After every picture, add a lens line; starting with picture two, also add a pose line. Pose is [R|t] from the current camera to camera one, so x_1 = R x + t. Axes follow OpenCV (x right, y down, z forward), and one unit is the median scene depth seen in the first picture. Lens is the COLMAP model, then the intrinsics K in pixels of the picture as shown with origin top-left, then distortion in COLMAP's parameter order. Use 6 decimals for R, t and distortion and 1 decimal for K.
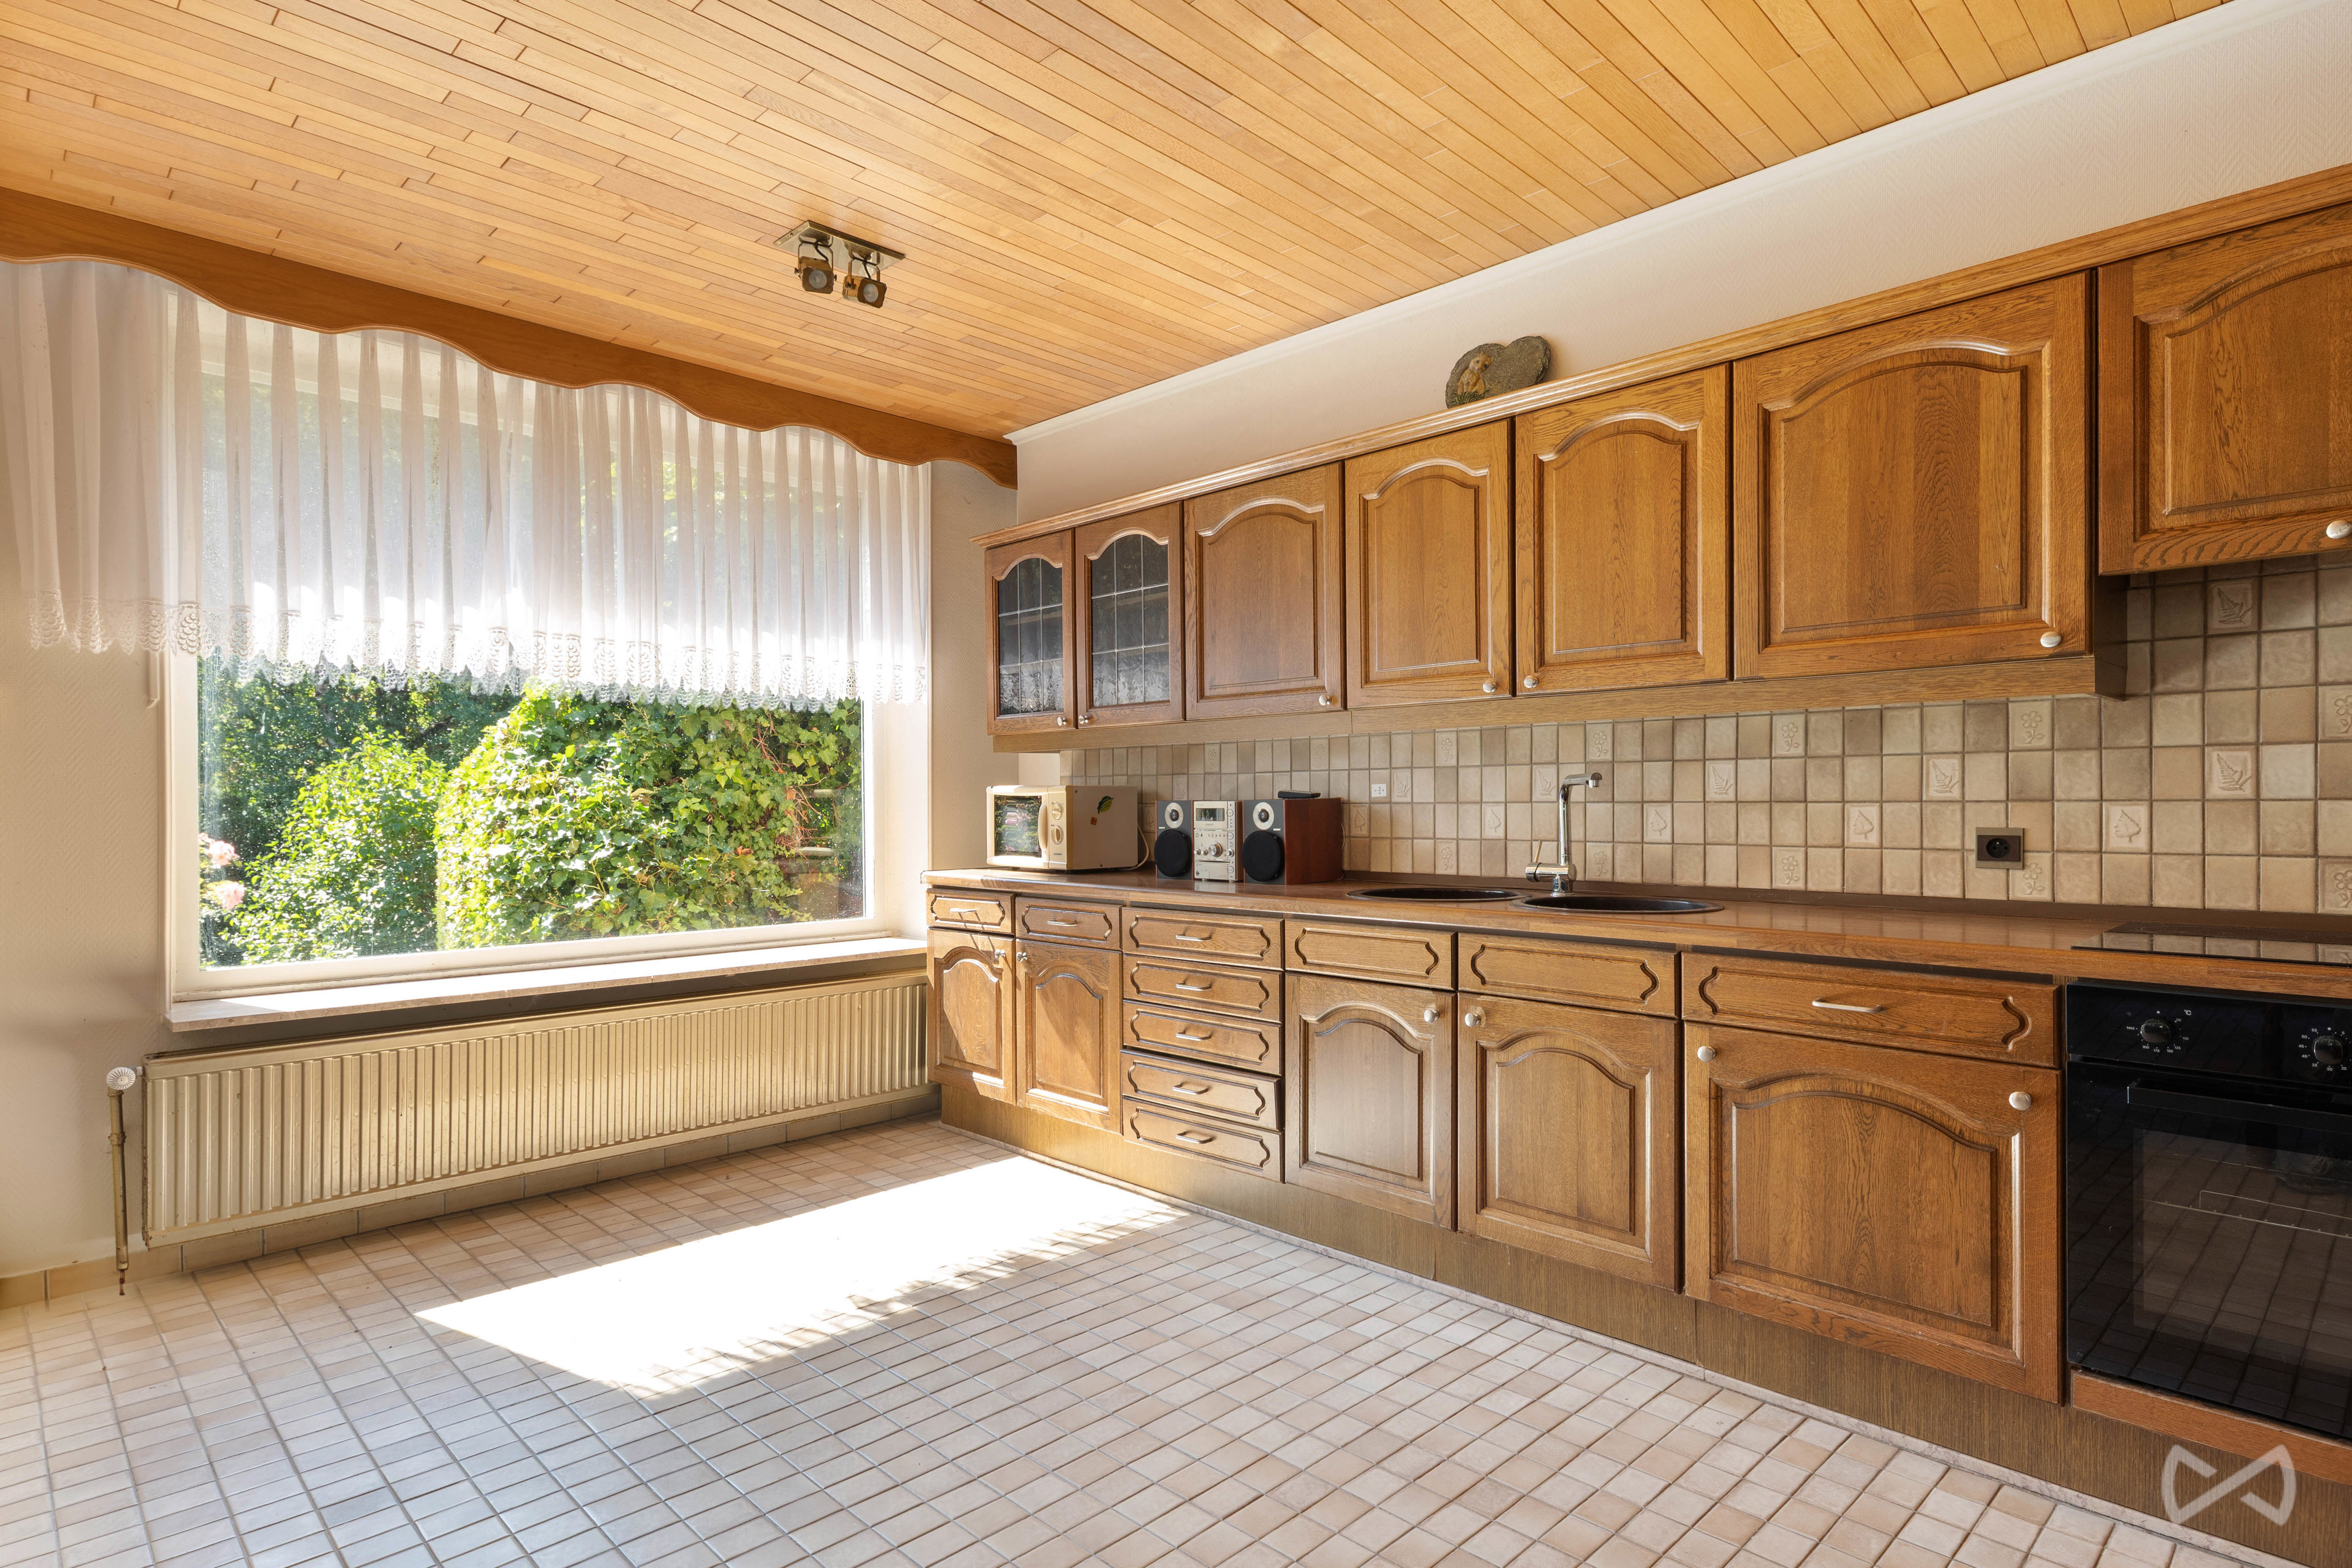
lens RADIAL K [[1239.9, 0, 1220.3], [0, 1239.9, 792.2], [0, 0, 1]] dist [0.013514, 0.000644]
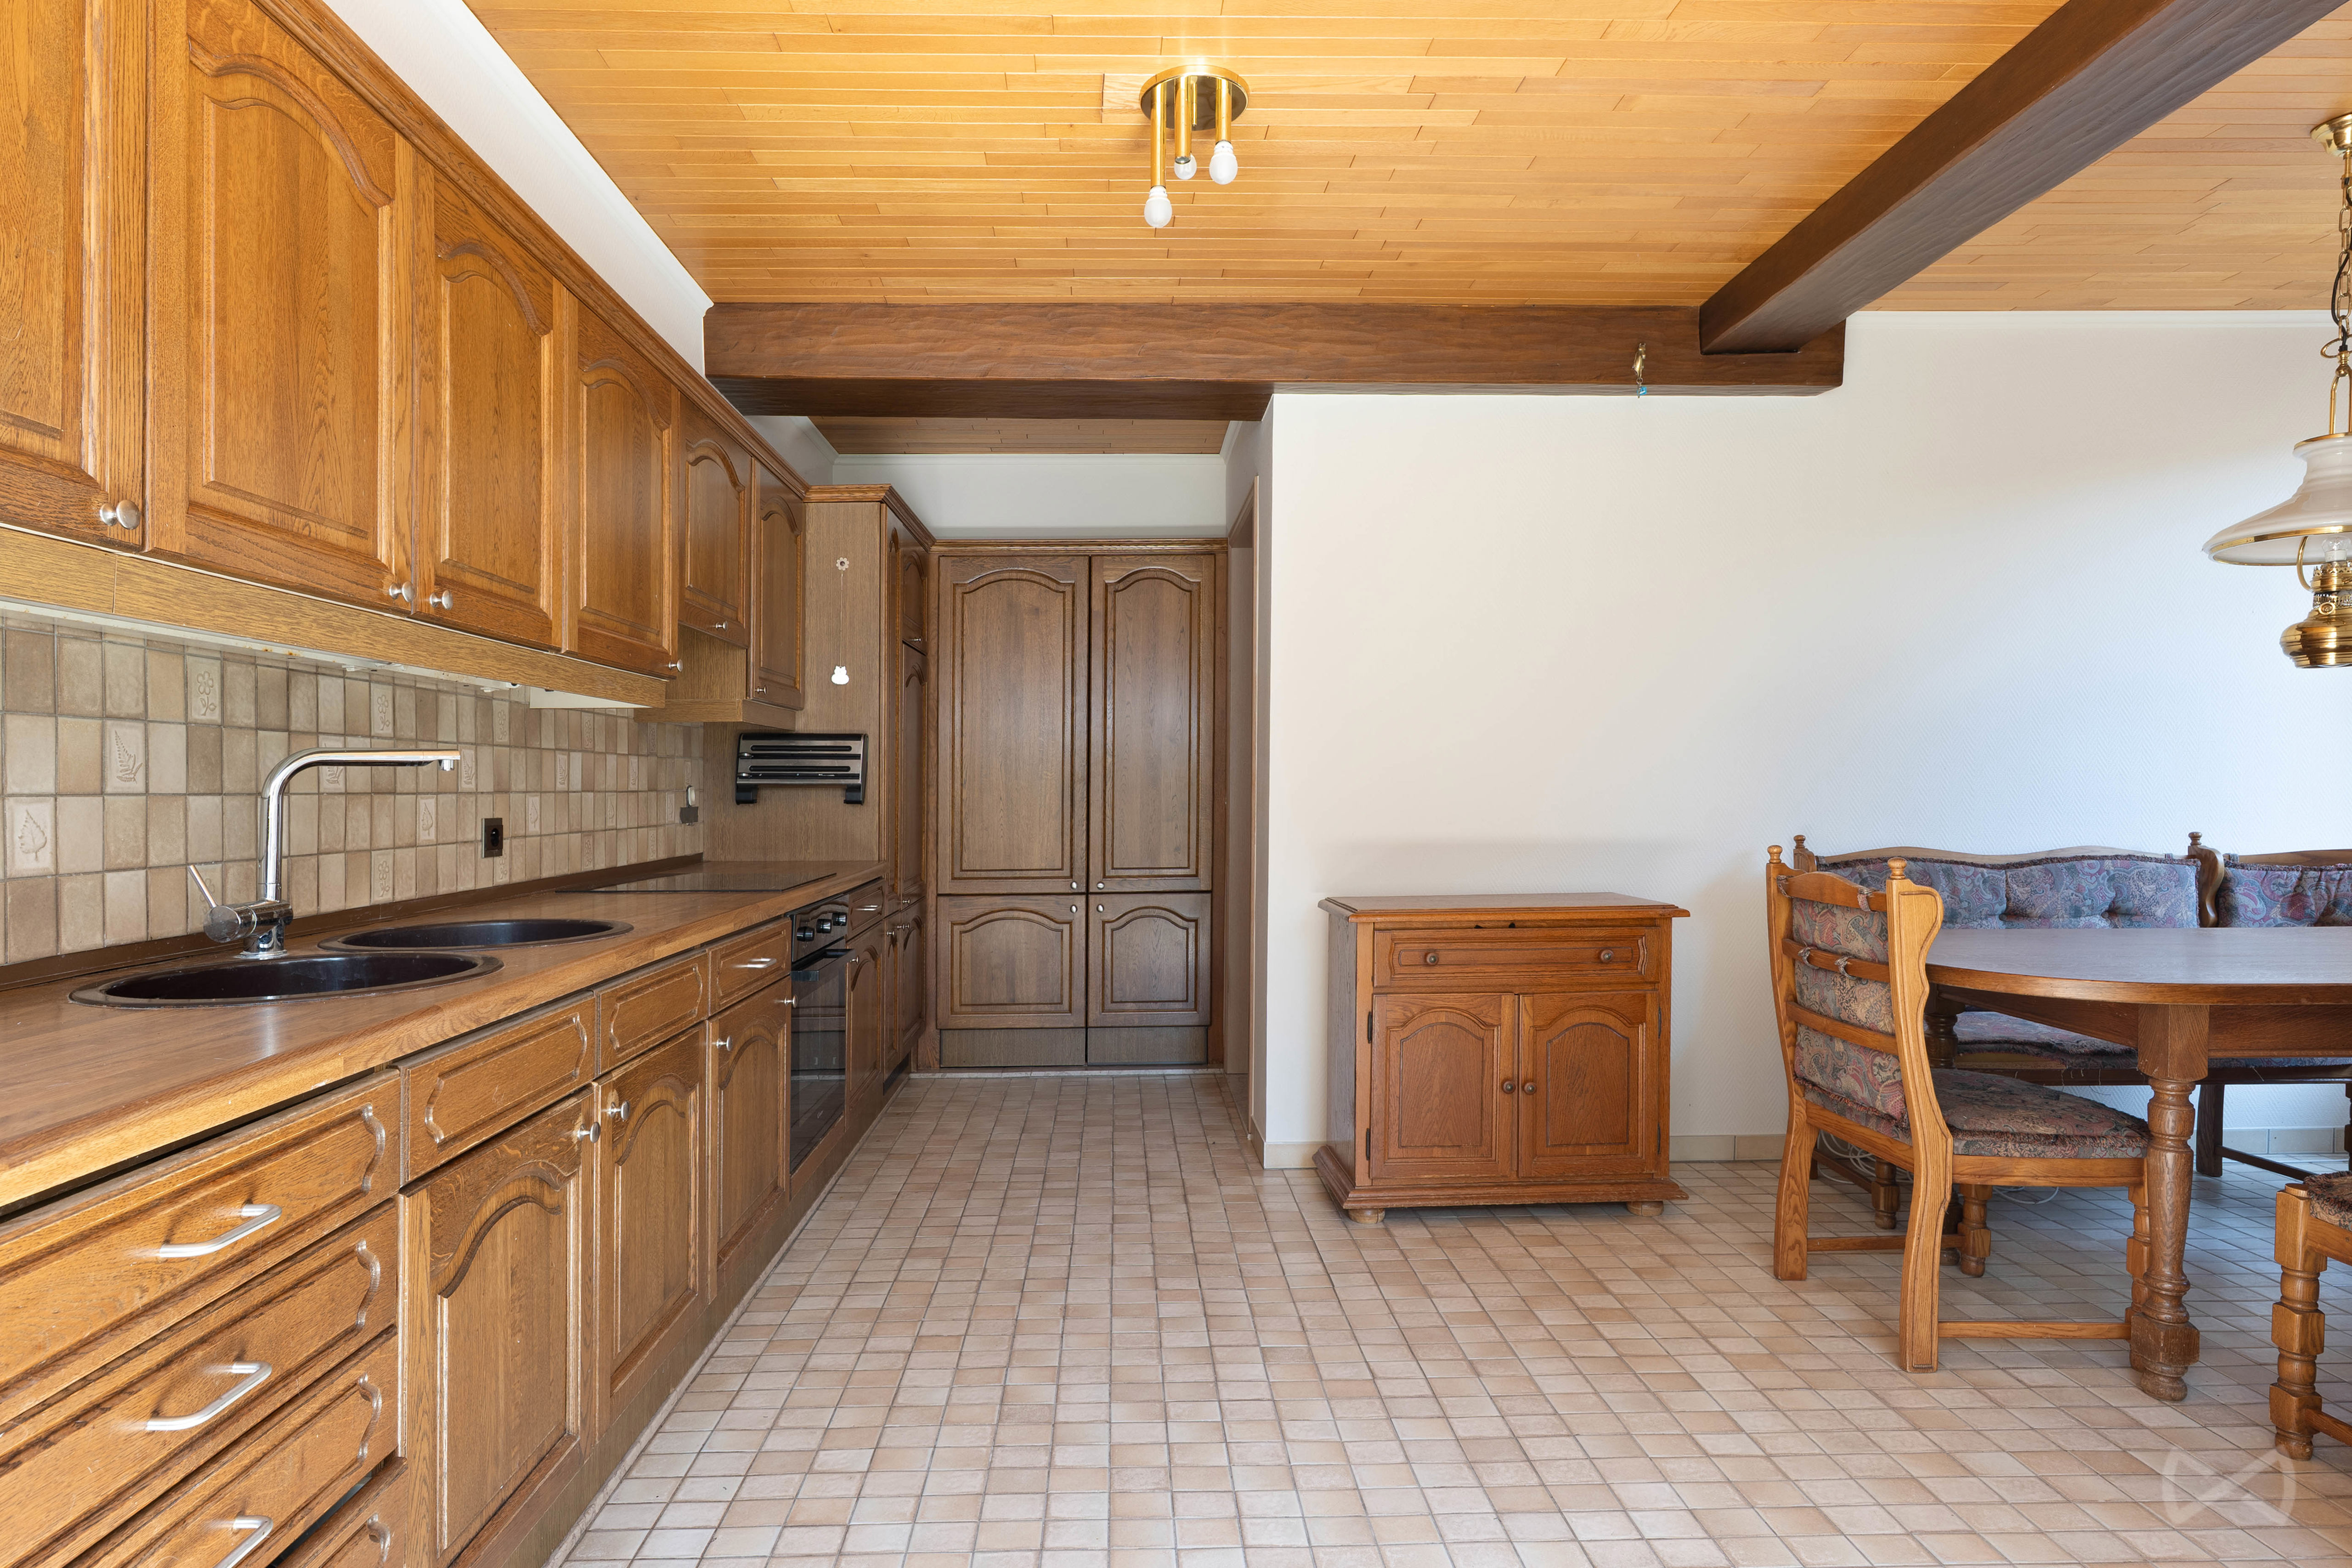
lens RADIAL K [[1263.8, 0, 1173.3], [0, 1263.8, 814.3], [0, 0, 1]] dist [0.001481, 0.000161]
pose [[-0.719002, -0.002042, 0.695005, -0.468332], [0.009384, 0.999876, 0.012646, 0.015411], [-0.694944, 0.015615, -0.718894, 1.221681]]
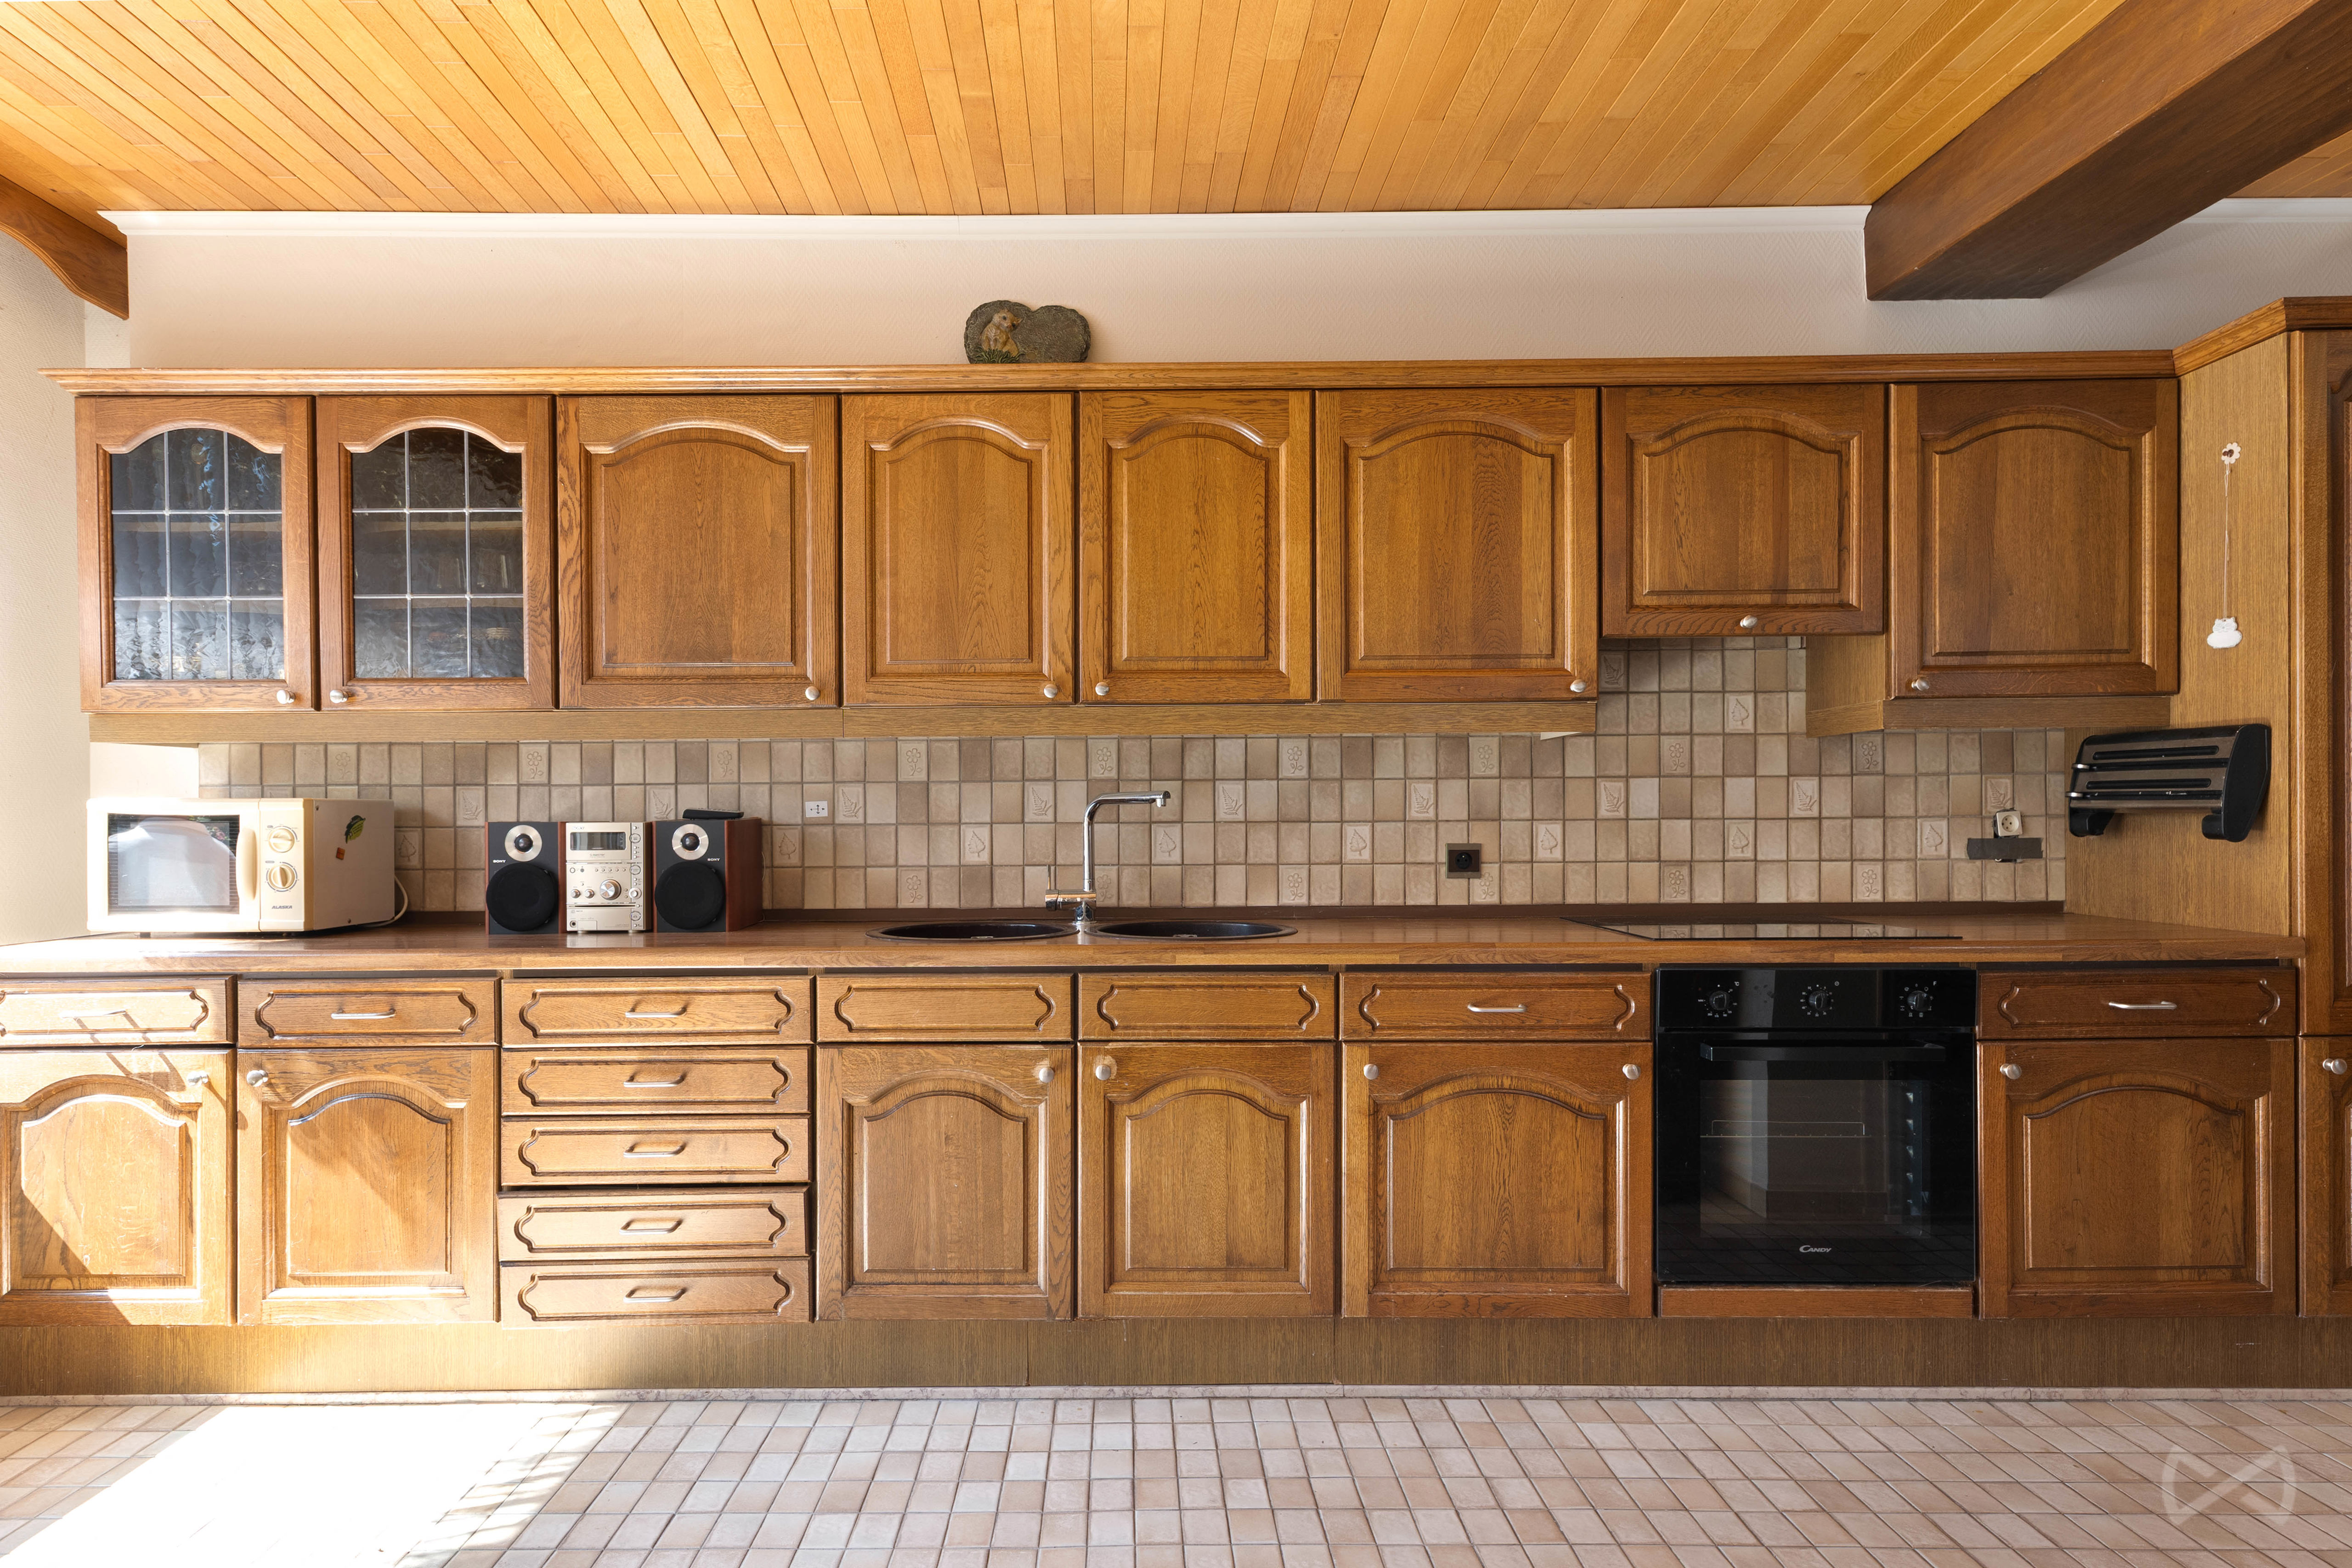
lens RADIAL K [[1237.6, 0, 1113.5], [0, 1237.6, 815.5], [0, 0, 1]] dist [0.000121, 0.008409]
pose [[0.714993, 0.003868, 0.699121, -0.379972], [-0.002208, 0.999992, -0.003274, 0.006203], [-0.699128, 0.000797, 0.714996, 0.356390]]
